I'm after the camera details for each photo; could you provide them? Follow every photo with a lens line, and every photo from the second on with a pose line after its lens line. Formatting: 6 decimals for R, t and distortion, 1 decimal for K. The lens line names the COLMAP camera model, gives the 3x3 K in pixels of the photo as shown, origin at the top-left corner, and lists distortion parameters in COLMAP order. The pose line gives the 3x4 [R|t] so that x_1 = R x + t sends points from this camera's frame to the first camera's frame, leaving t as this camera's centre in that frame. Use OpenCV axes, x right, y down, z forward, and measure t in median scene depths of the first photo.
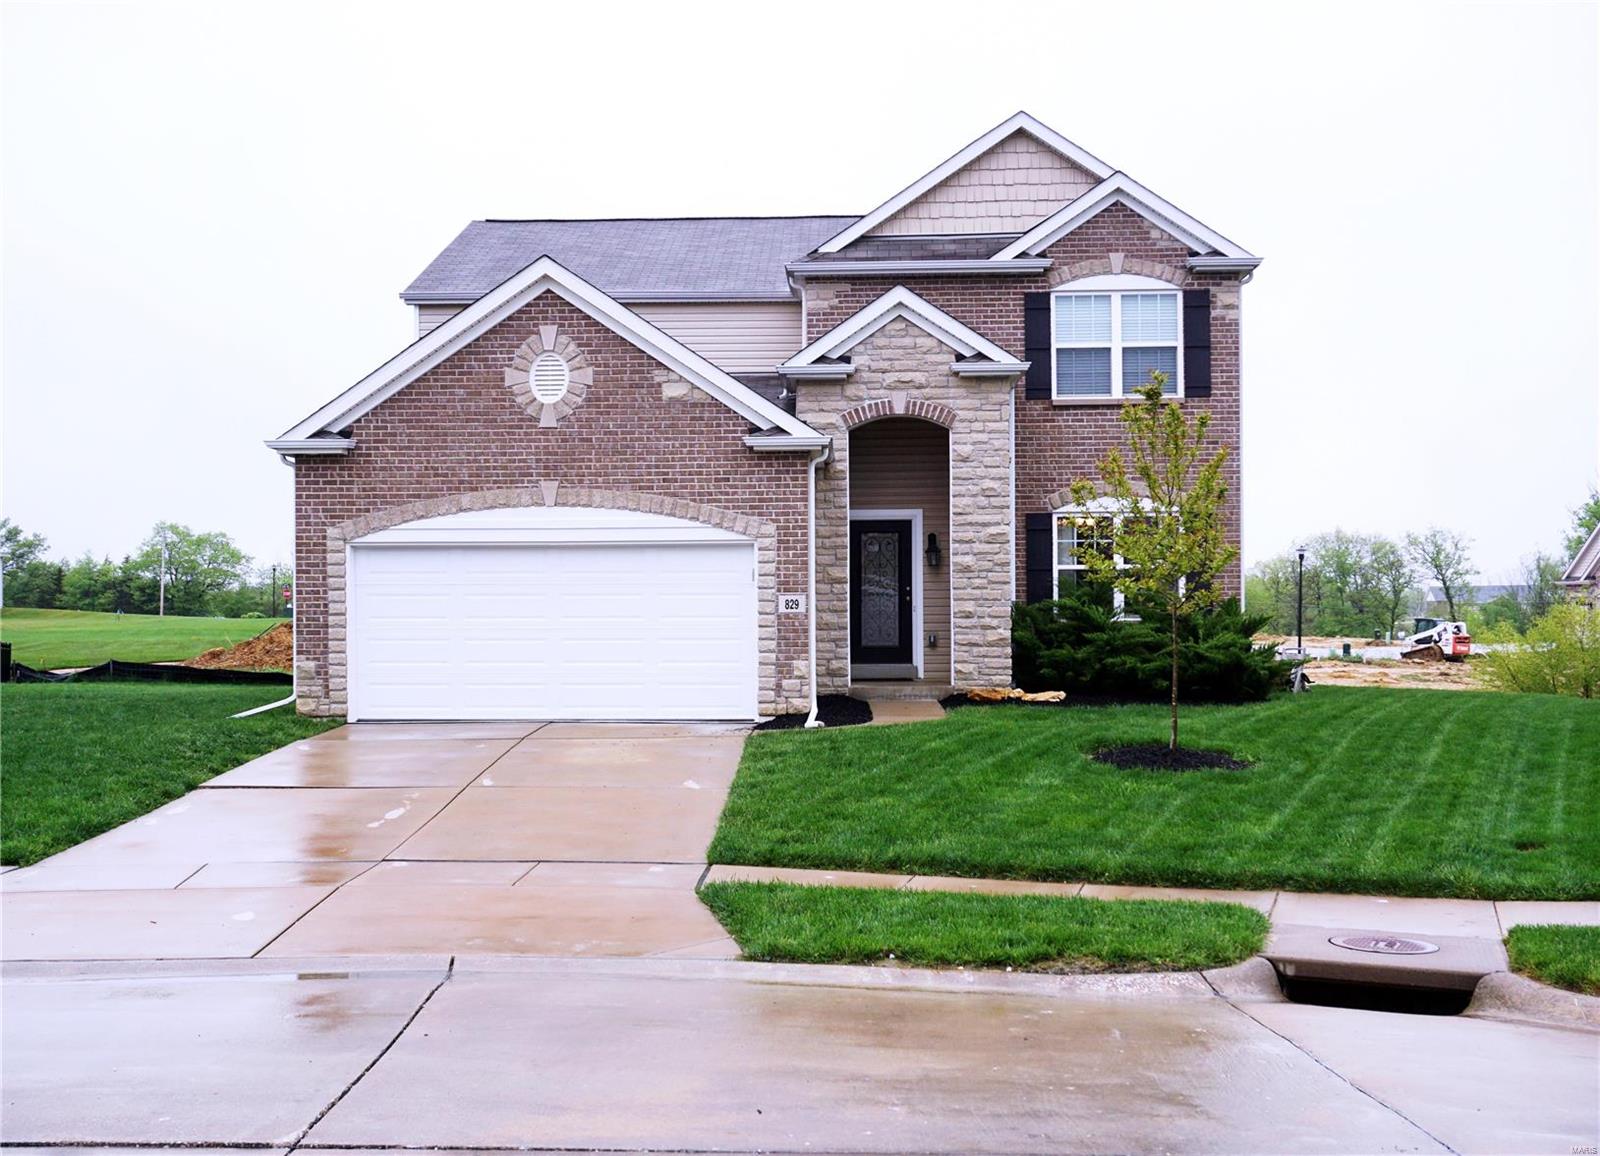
lens RADIAL K [[2000.4, 0, 753.3], [0, 2000.4, 614.8], [0, 0, 1]] dist [-0.013526, 0.000000]
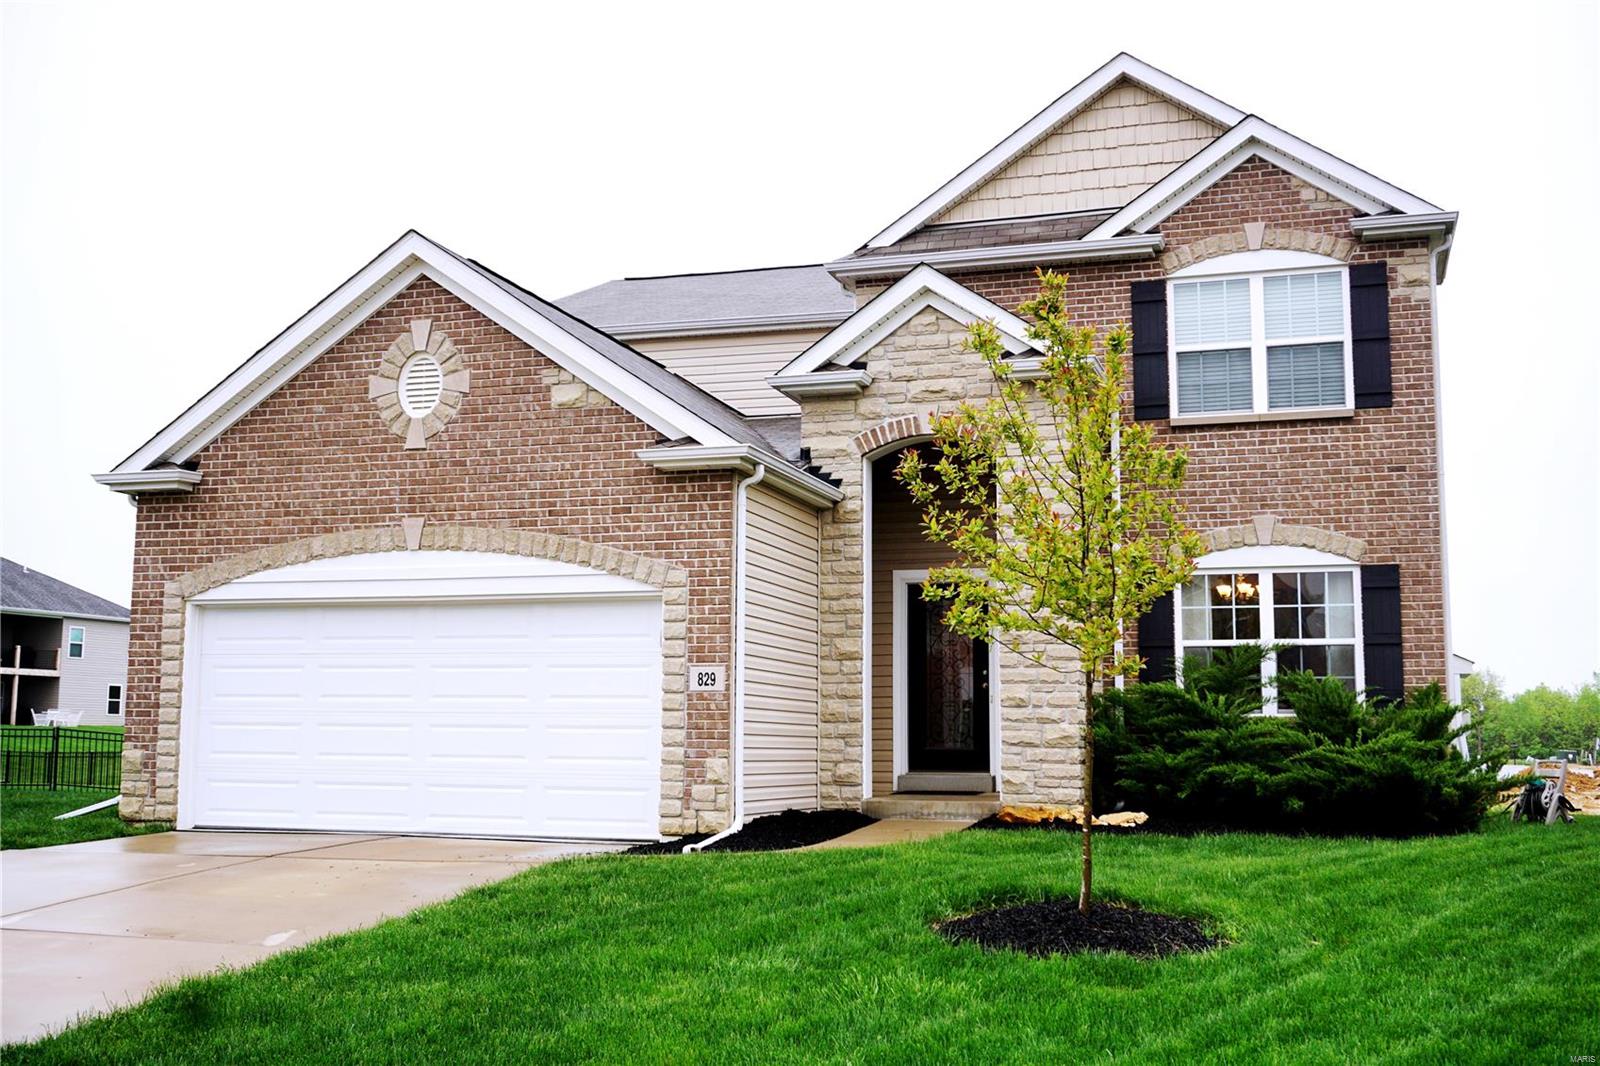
lens RADIAL K [[1727.8, 0, 784.6], [0, 1727.8, 525.7], [0, 0, 1]] dist [-0.006816, 0.000000]
pose [[0.962792, -0.020339, -0.269477, 0.195758], [-0.013779, 0.992172, -0.124113, 0.015156], [0.269892, 0.123208, 0.954975, 0.370553]]
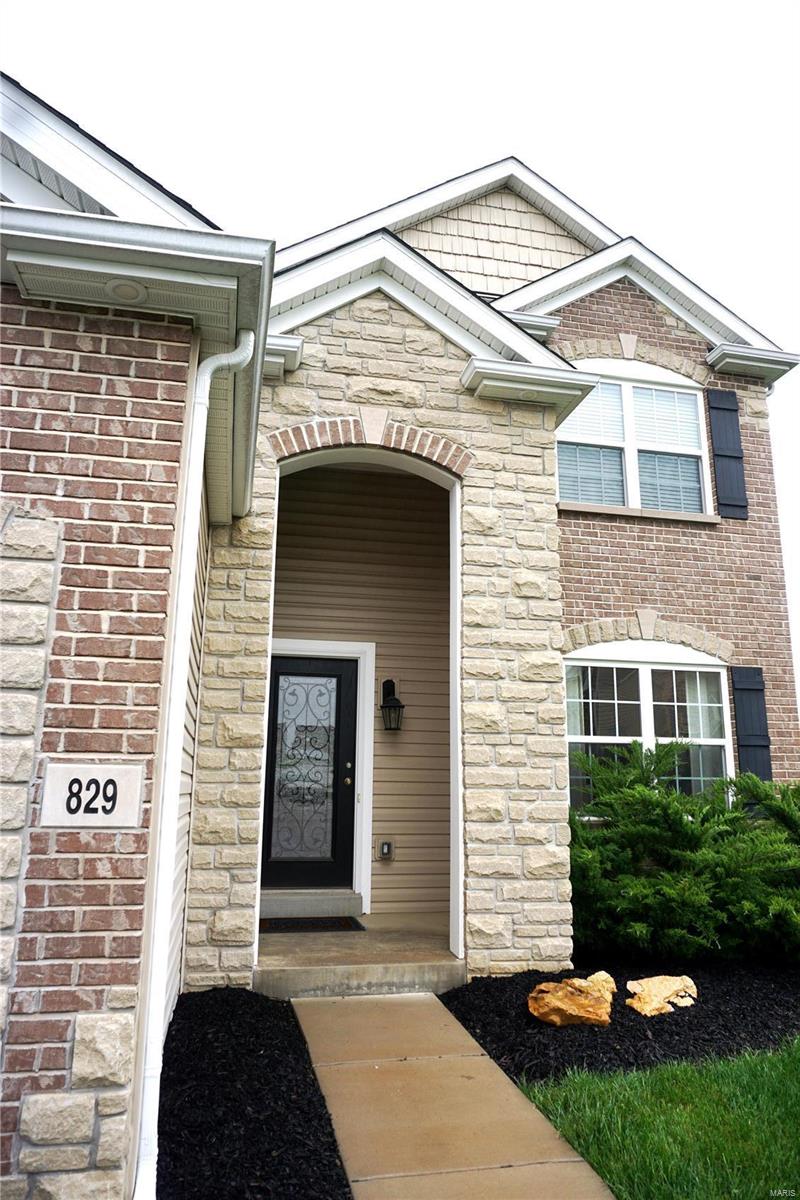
lens RADIAL K [[794.1, 0, 395.1], [0, 794.1, 599.7], [0, 0, 1]] dist [-0.045033, 0.023500]
pose [[0.968232, 0.075901, 0.238255, 0.029288], [-0.019278, 0.972641, -0.231512, -0.006708], [-0.249308, 0.219564, 0.943206, 0.800278]]
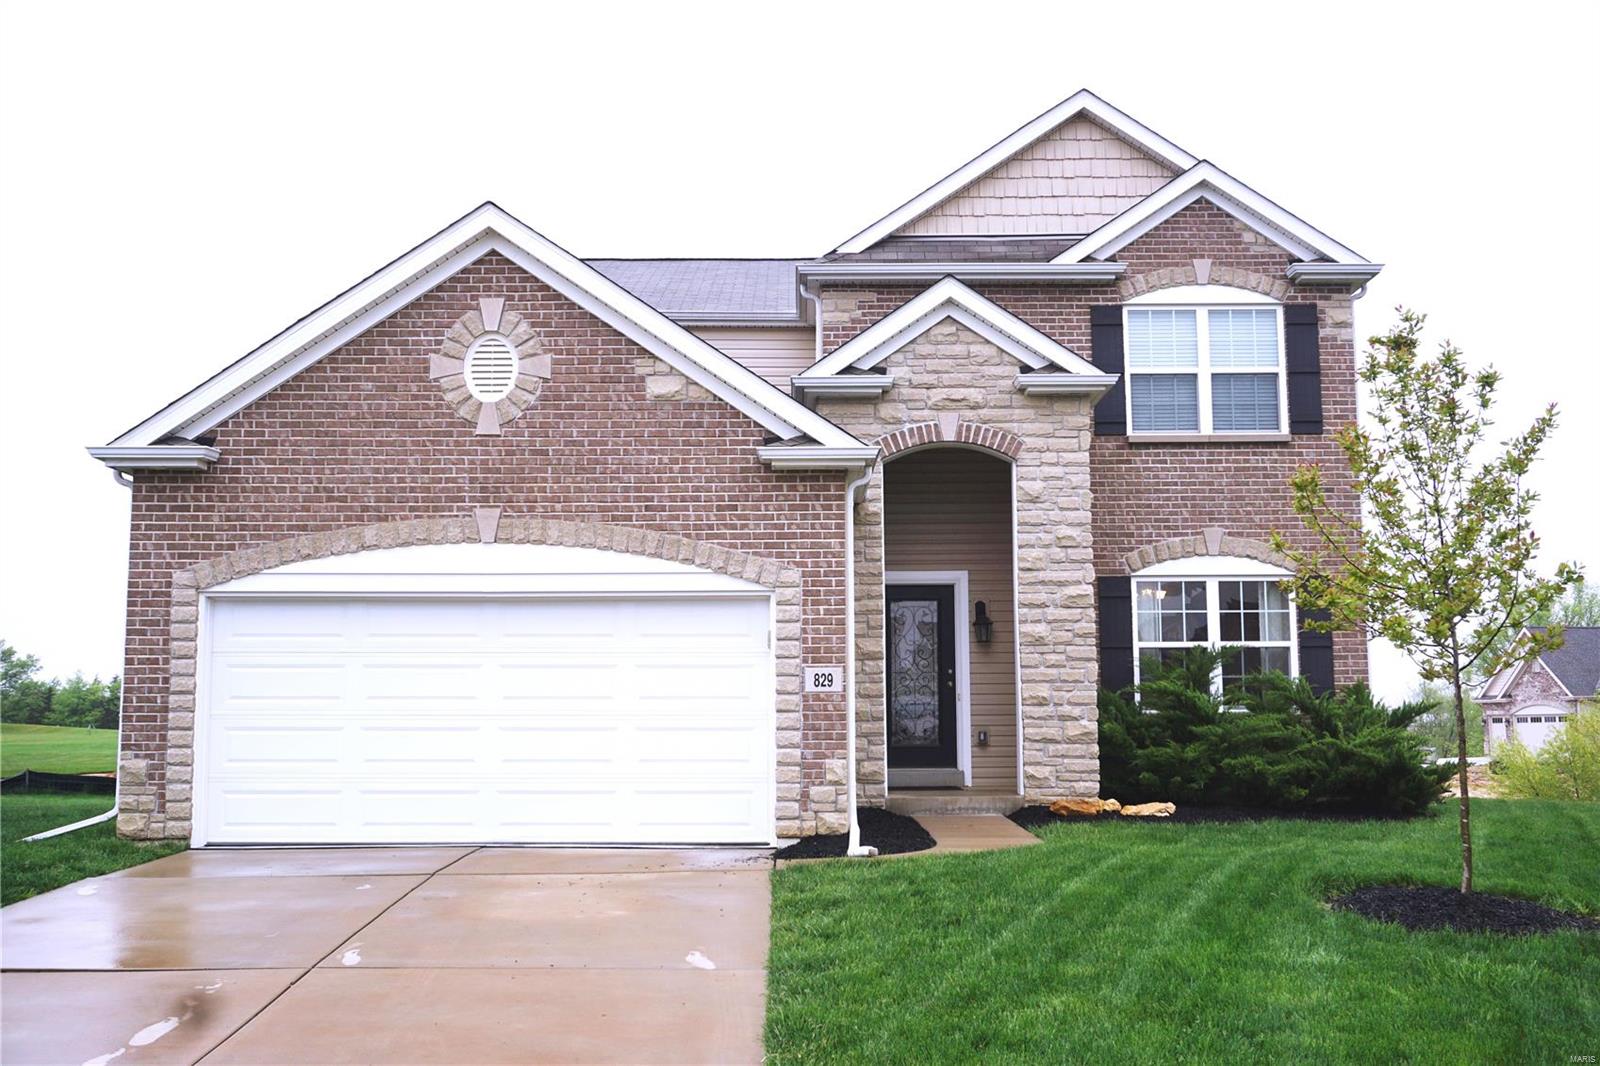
lens RADIAL K [[1727.8, 0, 792.1], [0, 1727.8, 515.9], [0, 0, 1]] dist [-0.006816, 0.000000]
pose [[0.998587, 0.008583, 0.052446, -0.022731], [-0.001814, 0.991800, -0.127789, 0.014188], [-0.053113, 0.127513, 0.990414, 0.344025]]
